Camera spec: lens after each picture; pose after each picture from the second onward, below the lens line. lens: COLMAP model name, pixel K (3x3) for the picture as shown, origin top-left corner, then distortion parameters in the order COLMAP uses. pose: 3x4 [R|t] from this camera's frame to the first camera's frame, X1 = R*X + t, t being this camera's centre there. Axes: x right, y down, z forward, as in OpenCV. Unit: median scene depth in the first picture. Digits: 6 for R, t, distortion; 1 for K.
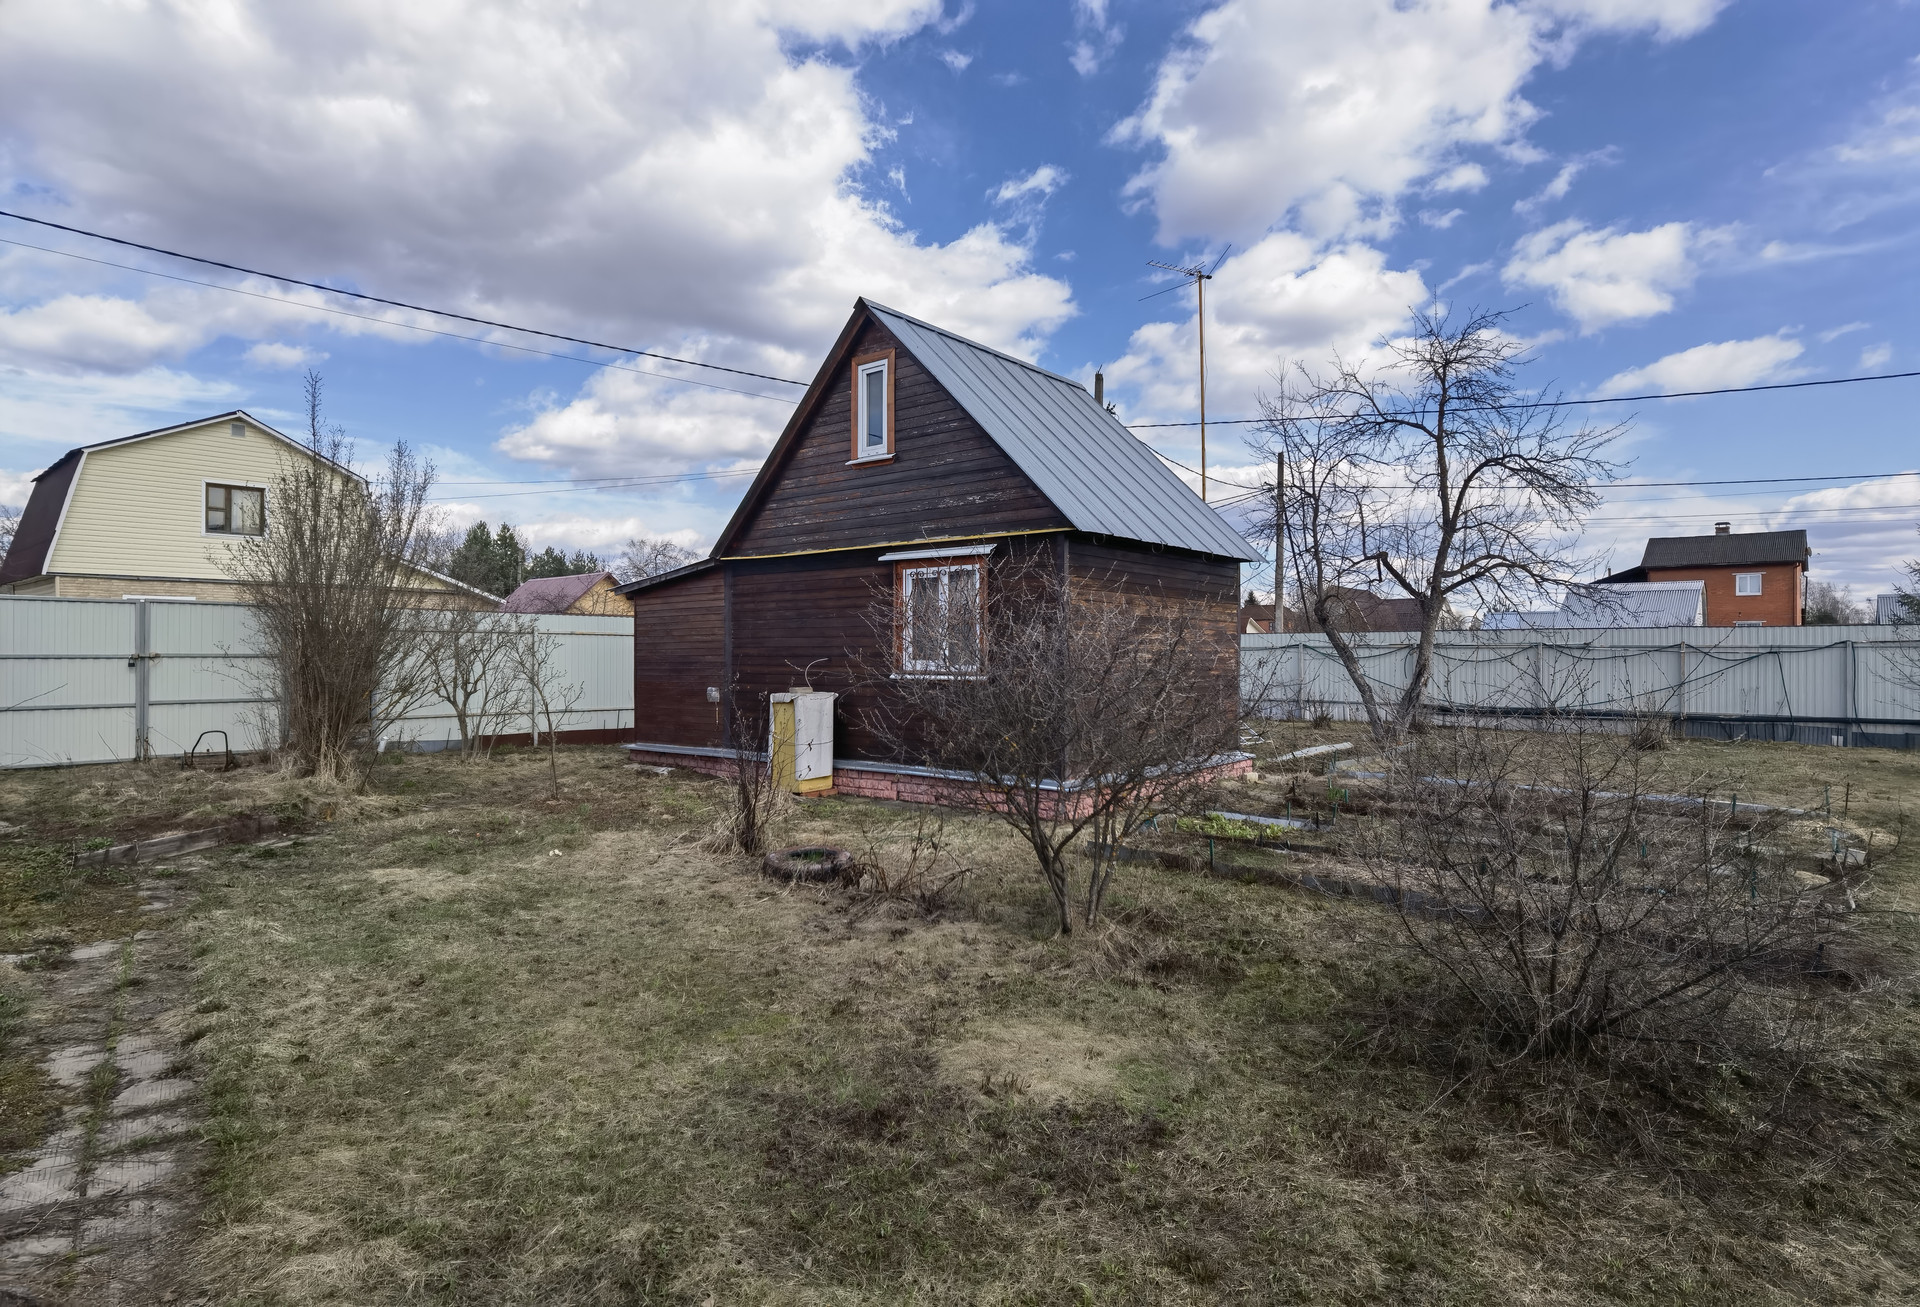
lens RADIAL K [[993.0, 0, 965.4], [0, 993.0, 649.3], [0, 0, 1]] dist [-0.002655, 0.012786]
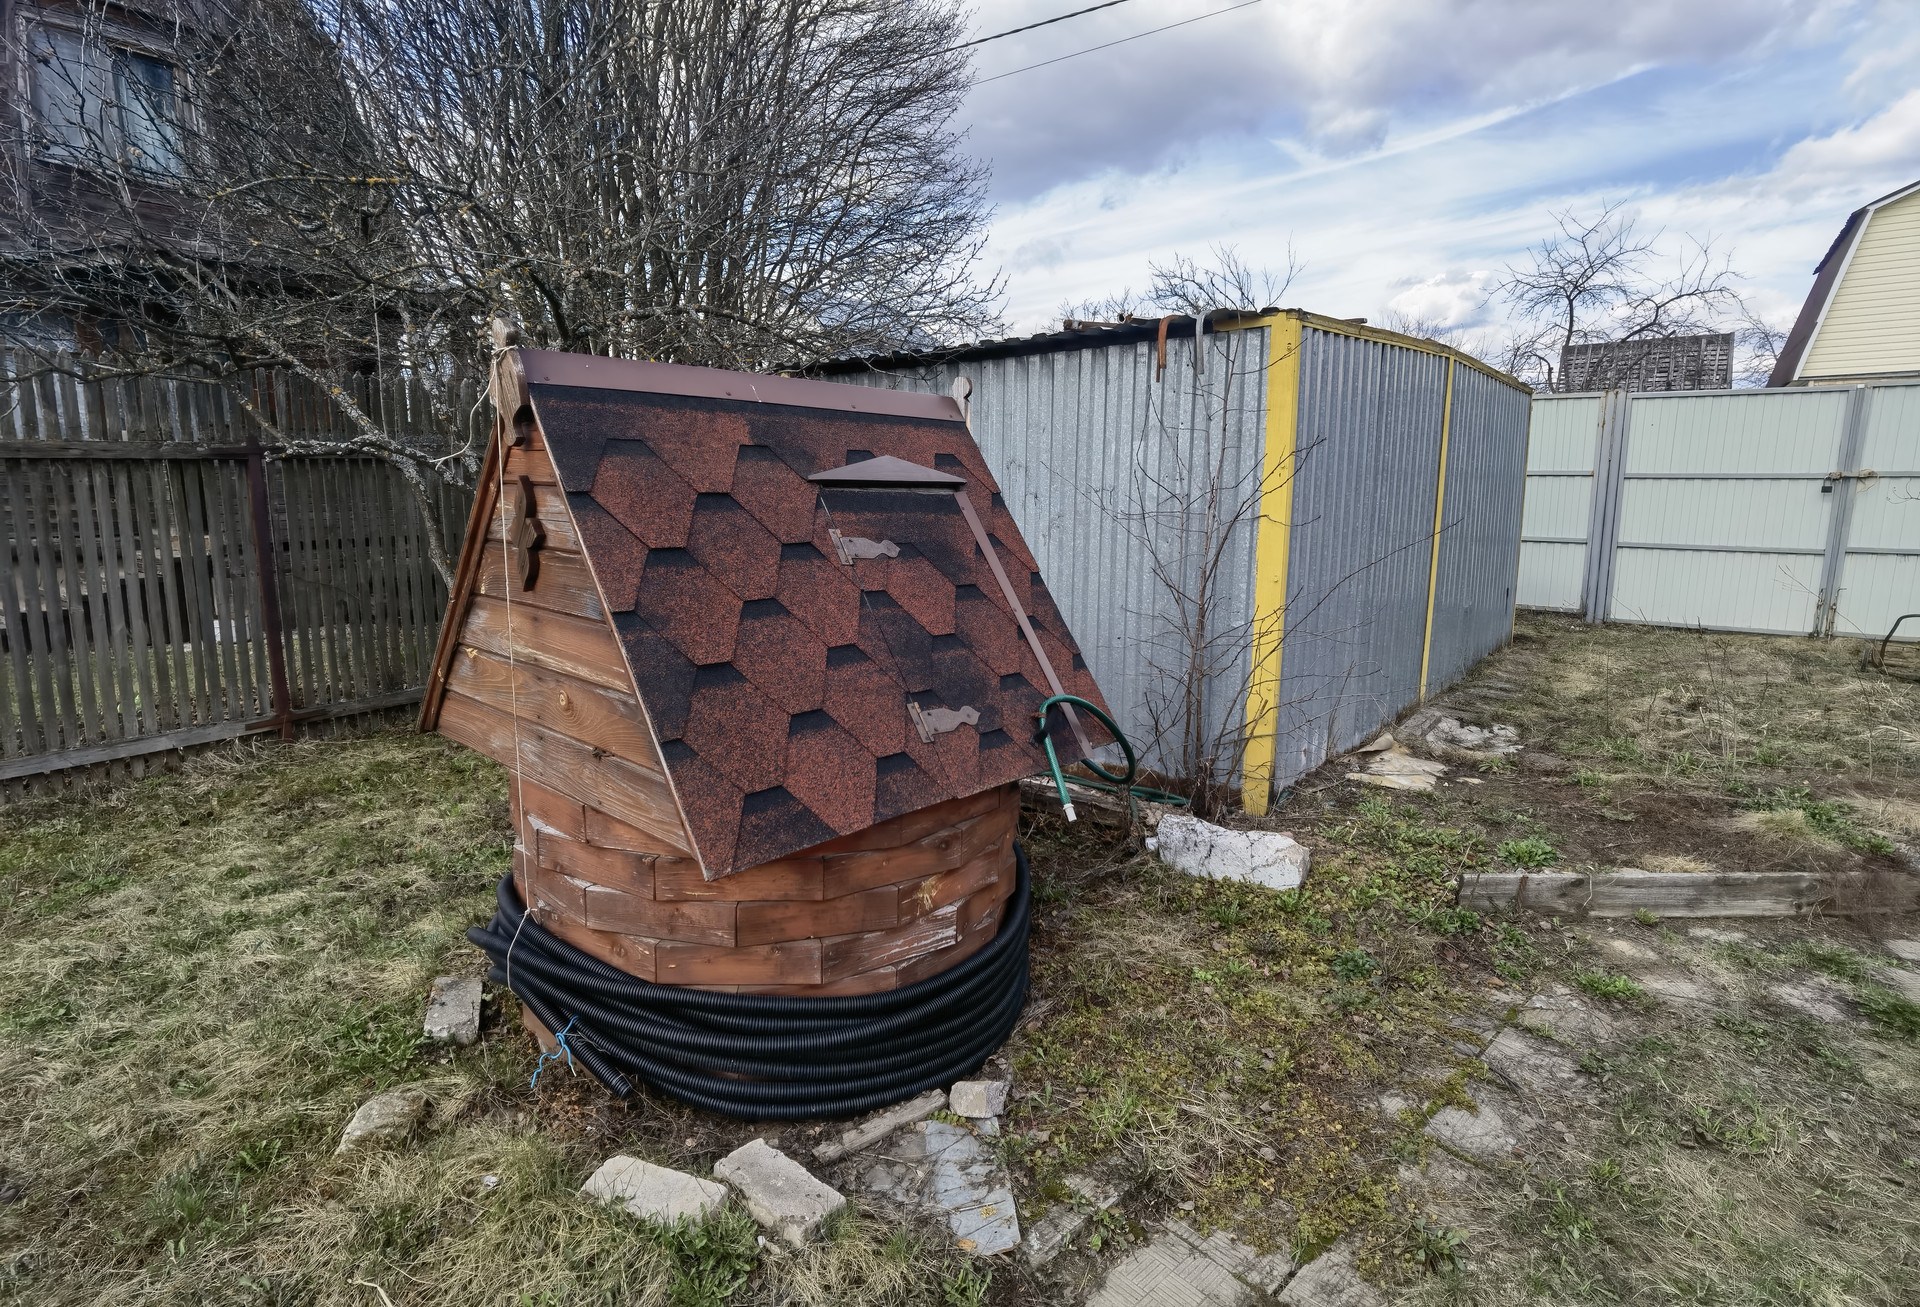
lens RADIAL K [[993.0, 0, 965.4], [0, 993.0, 649.3], [0, 0, 1]] dist [-0.002655, 0.012786]
pose [[0.104026, 0.162878, -0.981147, -0.081784], [0.002919, 0.986445, 0.164067, 0.003366], [0.994570, -0.019931, 0.102140, 0.127358]]
